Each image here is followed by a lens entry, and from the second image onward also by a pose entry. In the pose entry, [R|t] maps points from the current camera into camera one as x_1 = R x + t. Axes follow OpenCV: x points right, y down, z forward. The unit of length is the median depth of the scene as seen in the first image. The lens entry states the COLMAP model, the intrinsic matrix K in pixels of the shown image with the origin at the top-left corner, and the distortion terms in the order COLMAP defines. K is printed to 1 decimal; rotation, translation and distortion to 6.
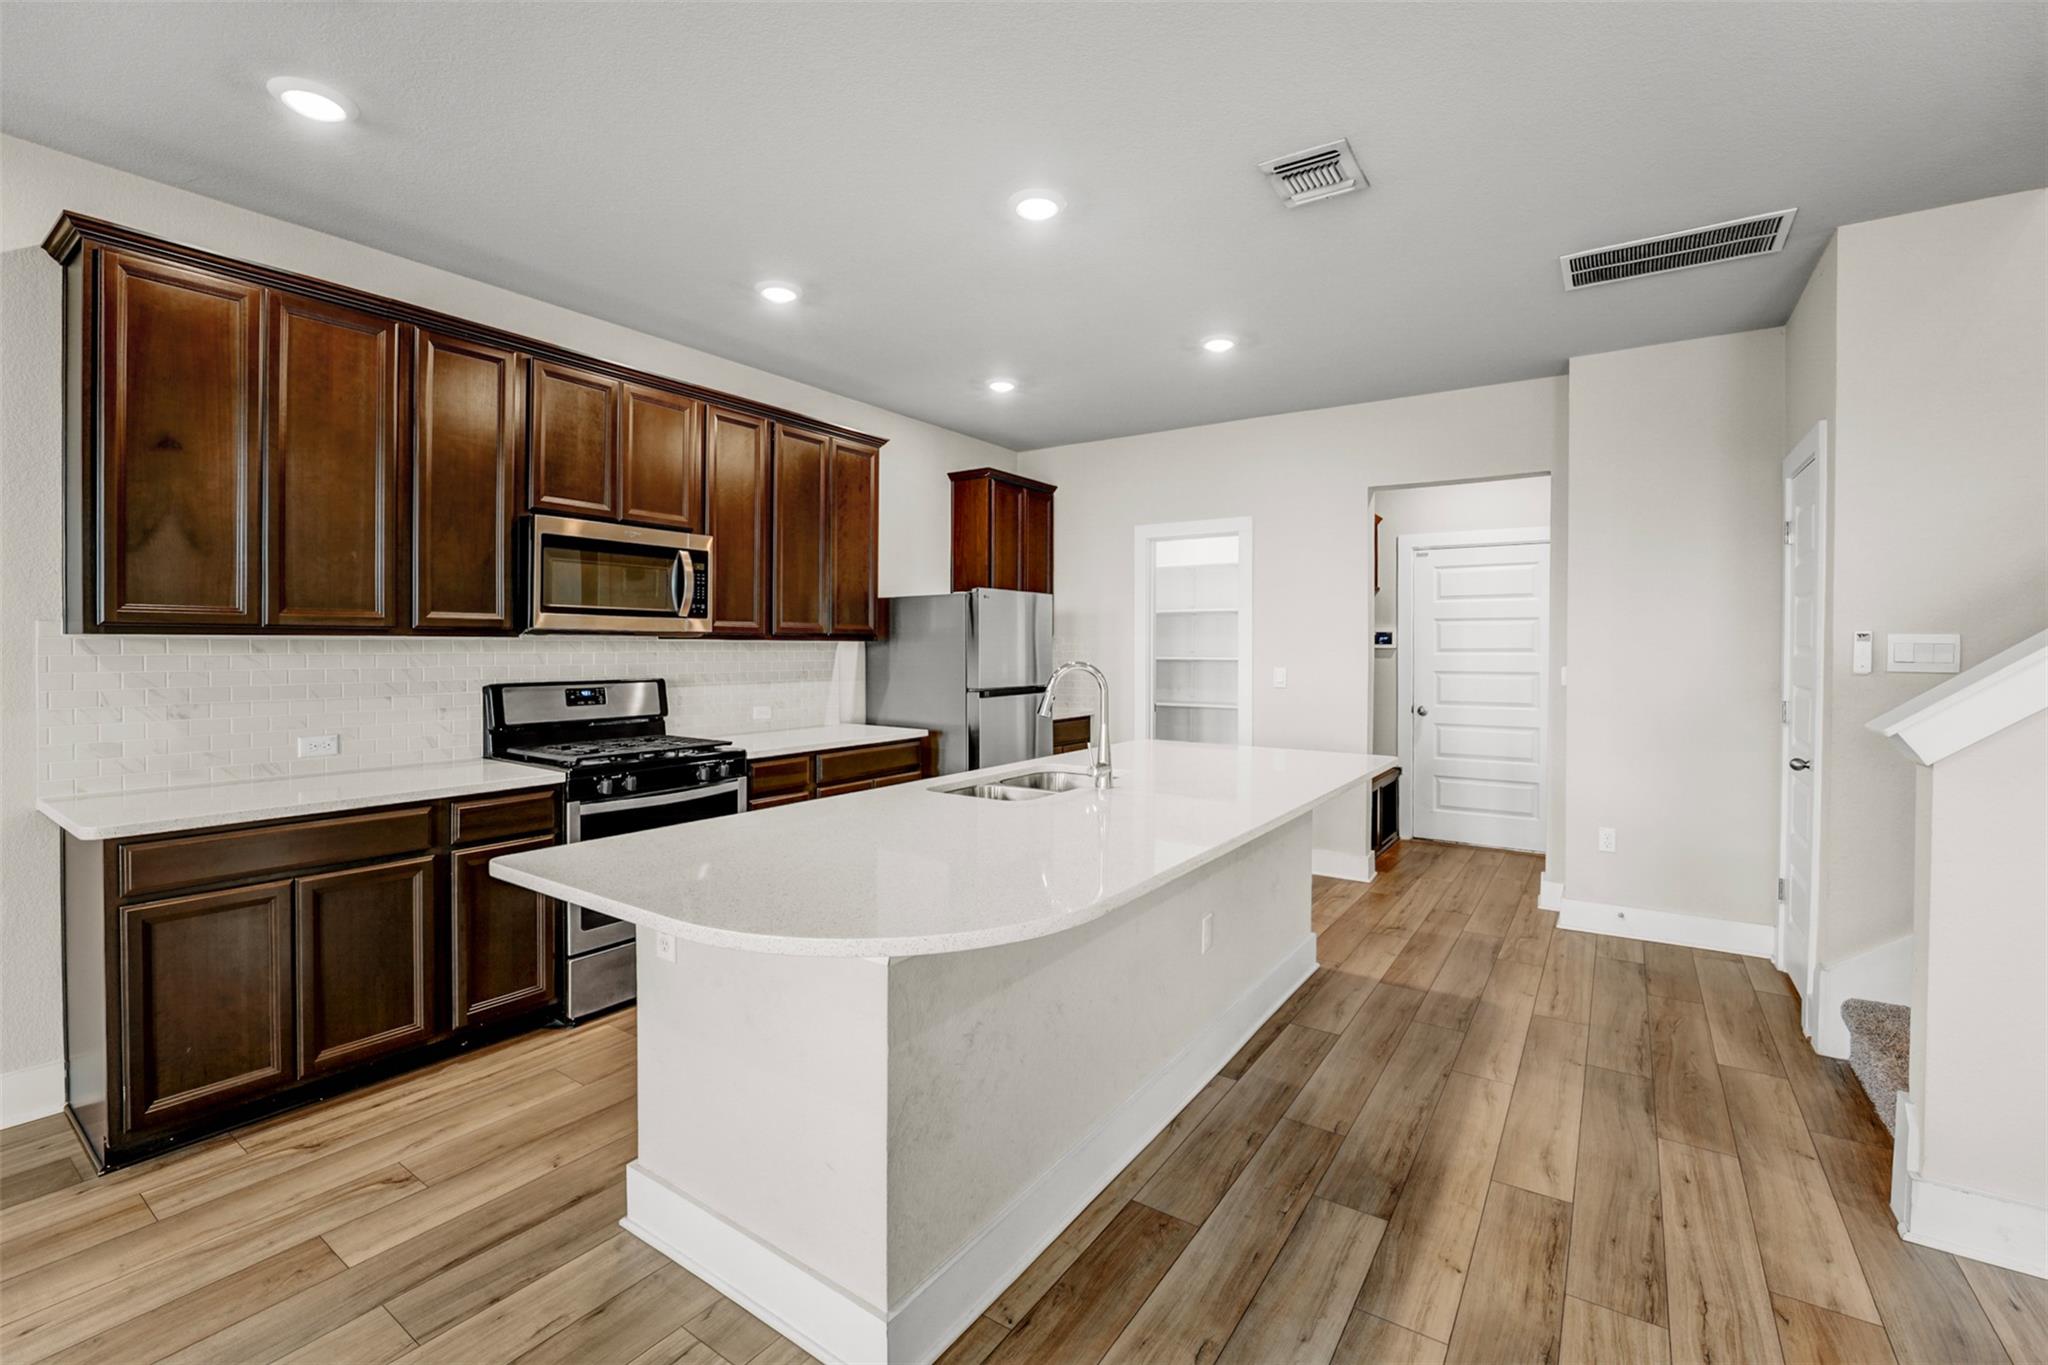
lens RADIAL K [[879.2, 0, 1021.0], [0, 879.2, 652.1], [0, 0, 1]] dist [-0.024765, 0.000420]
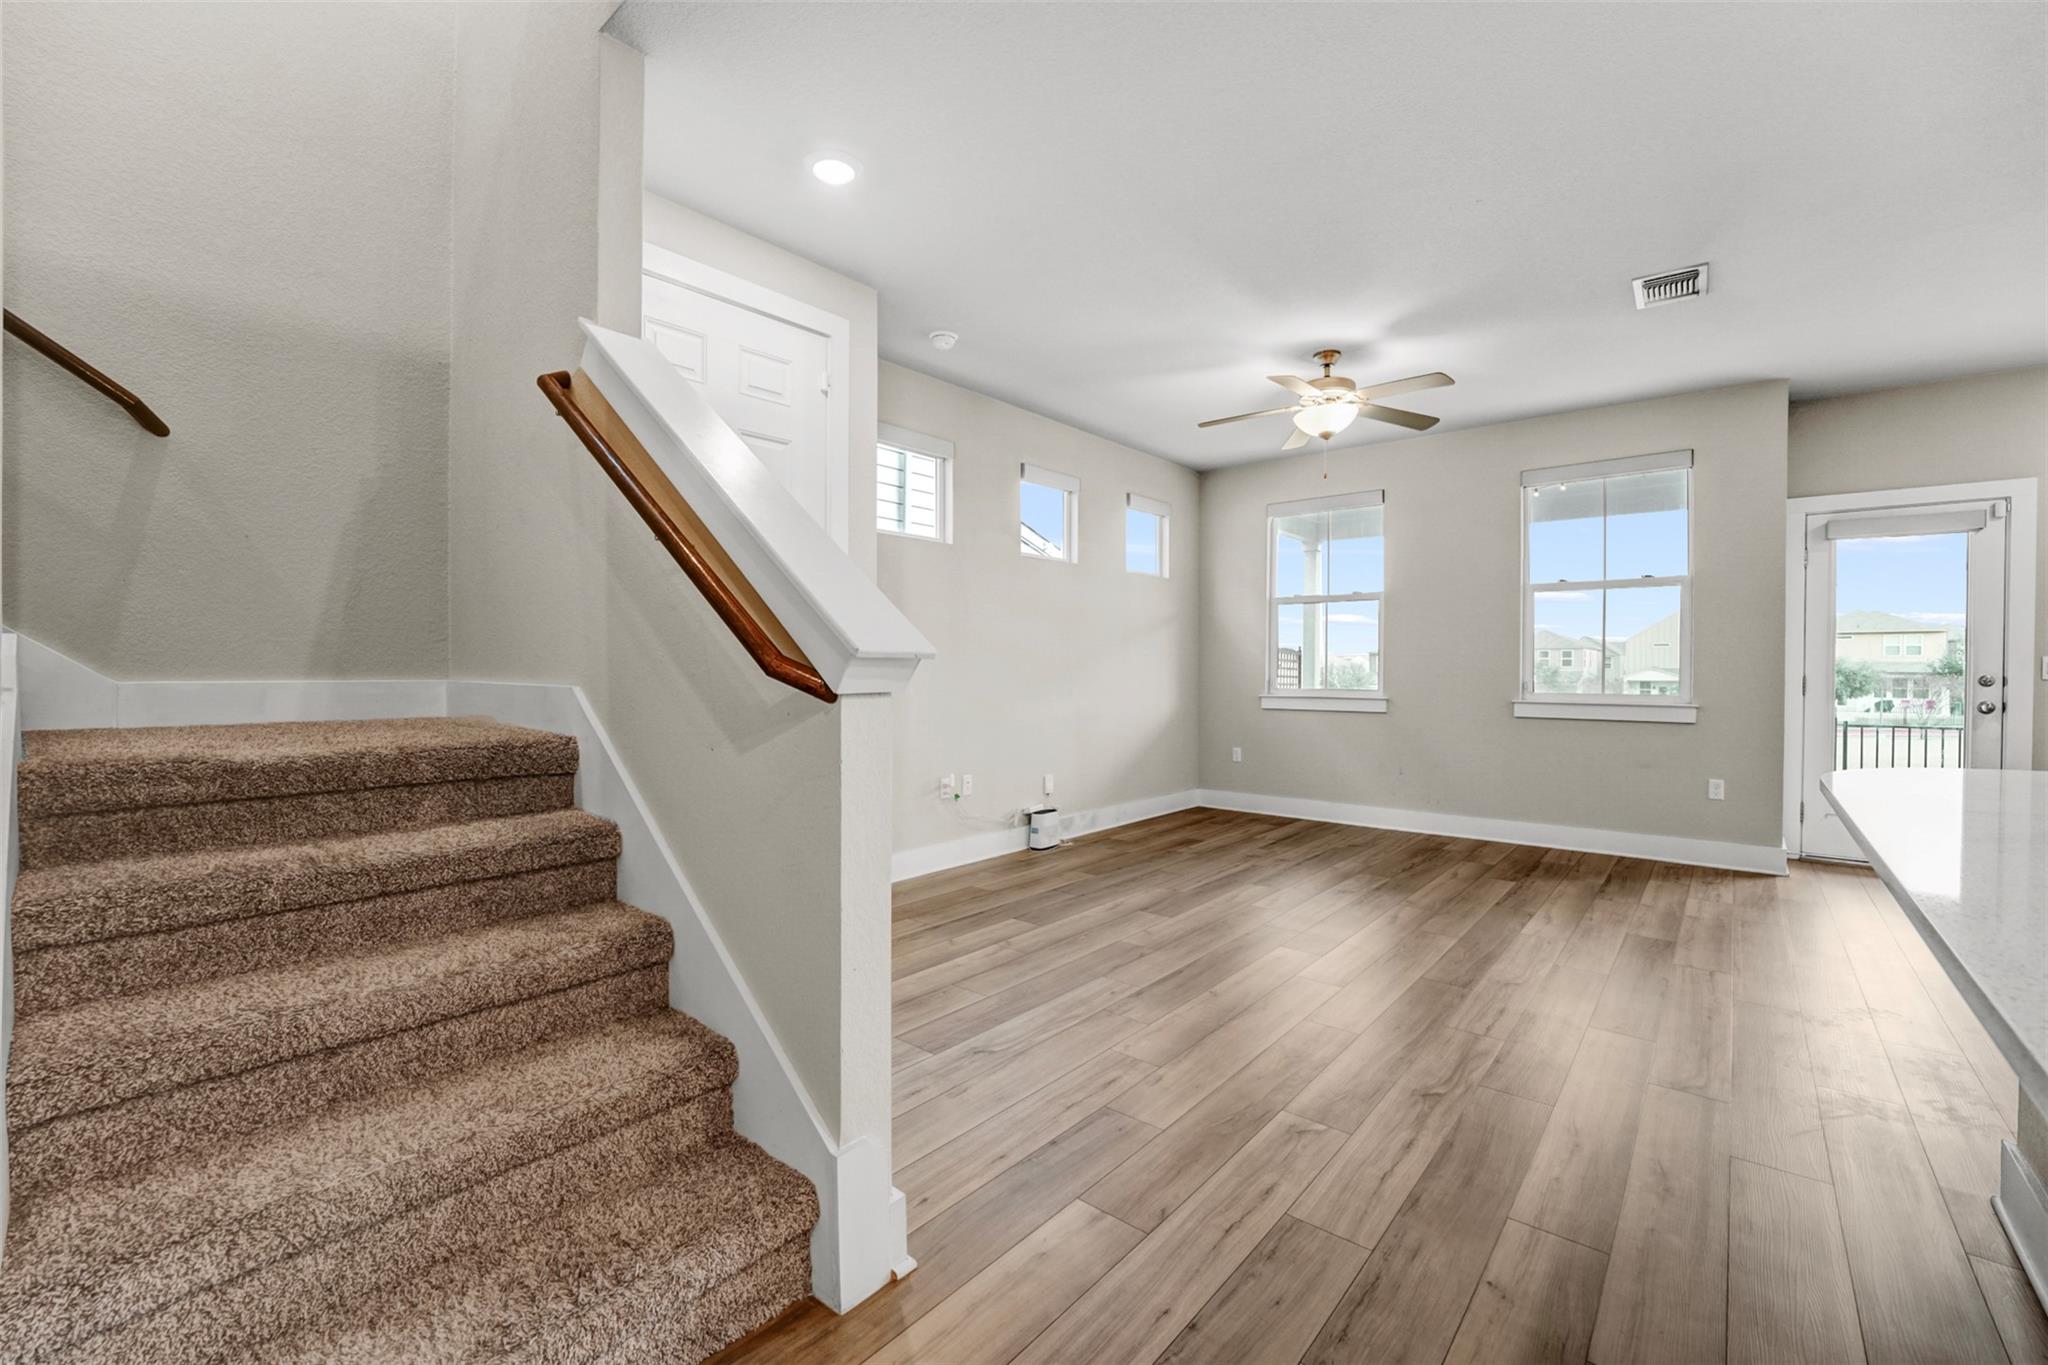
lens RADIAL K [[836.2, 0, 1024.0], [0, 836.2, 682.5], [0, 0, 1]] dist [-0.024003, 0.000248]
pose [[-0.993952, -0.011572, 0.109201, 0.472034], [-0.008646, 0.999592, 0.027227, 0.054897], [-0.109472, 0.026118, -0.993647, 0.982783]]
